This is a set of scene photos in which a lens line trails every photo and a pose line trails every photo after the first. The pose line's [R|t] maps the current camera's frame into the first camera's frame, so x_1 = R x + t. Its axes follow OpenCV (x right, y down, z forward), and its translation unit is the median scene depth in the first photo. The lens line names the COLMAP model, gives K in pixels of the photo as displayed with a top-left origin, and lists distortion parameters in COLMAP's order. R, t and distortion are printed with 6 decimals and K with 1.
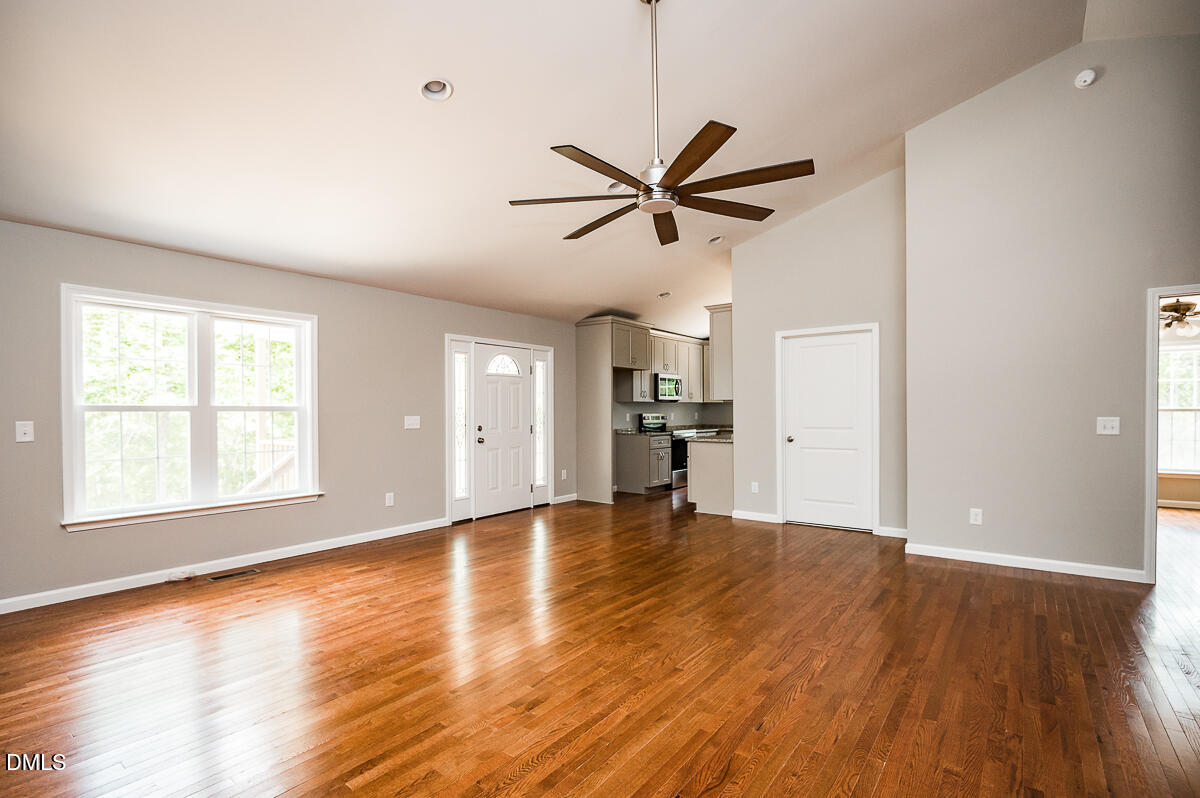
lens RADIAL K [[554.4, 0, 599.1], [0, 554.4, 406.0], [0, 0, 1]] dist [-0.001752, -0.007914]
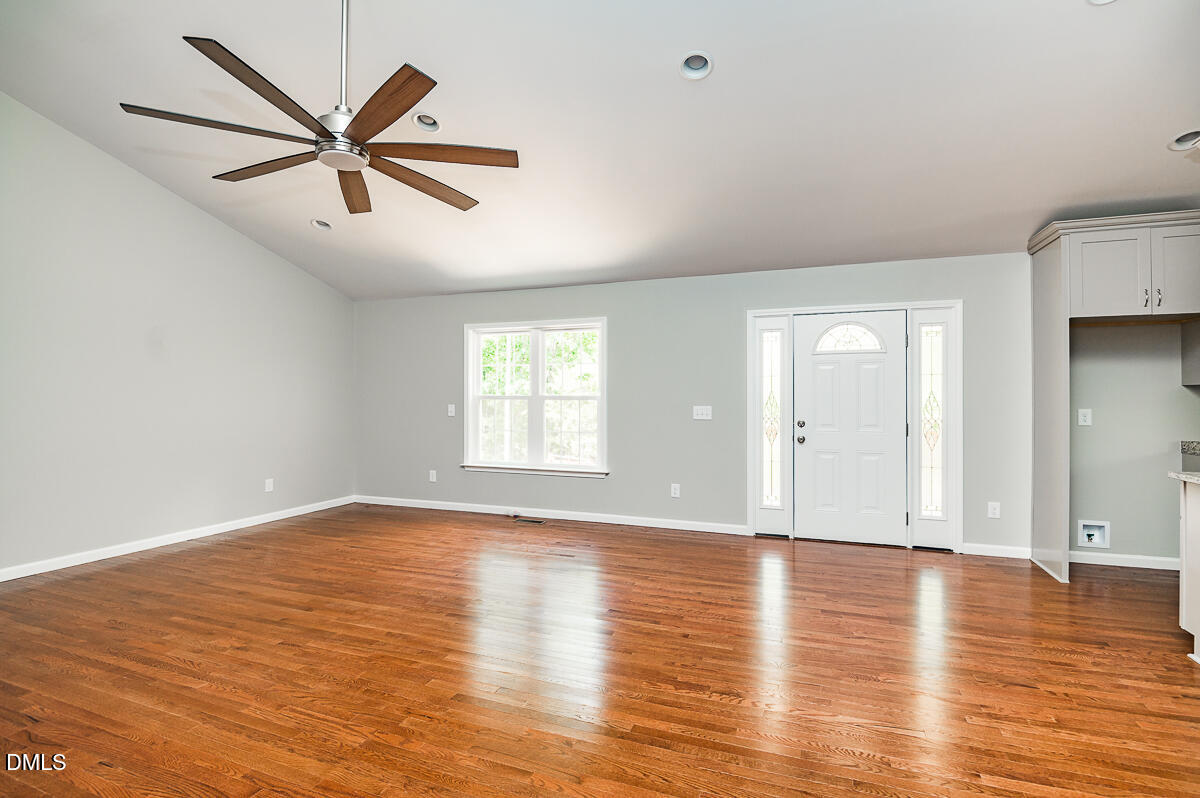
lens RADIAL K [[554.4, 0, 592.2], [0, 554.4, 388.4], [0, 0, 1]] dist [-0.001752, -0.007914]
pose [[0.284317, -0.007893, -0.958698, 0.584343], [0.007037, 0.999956, -0.006146, -0.008377], [0.958704, -0.004999, 0.284360, 0.642194]]
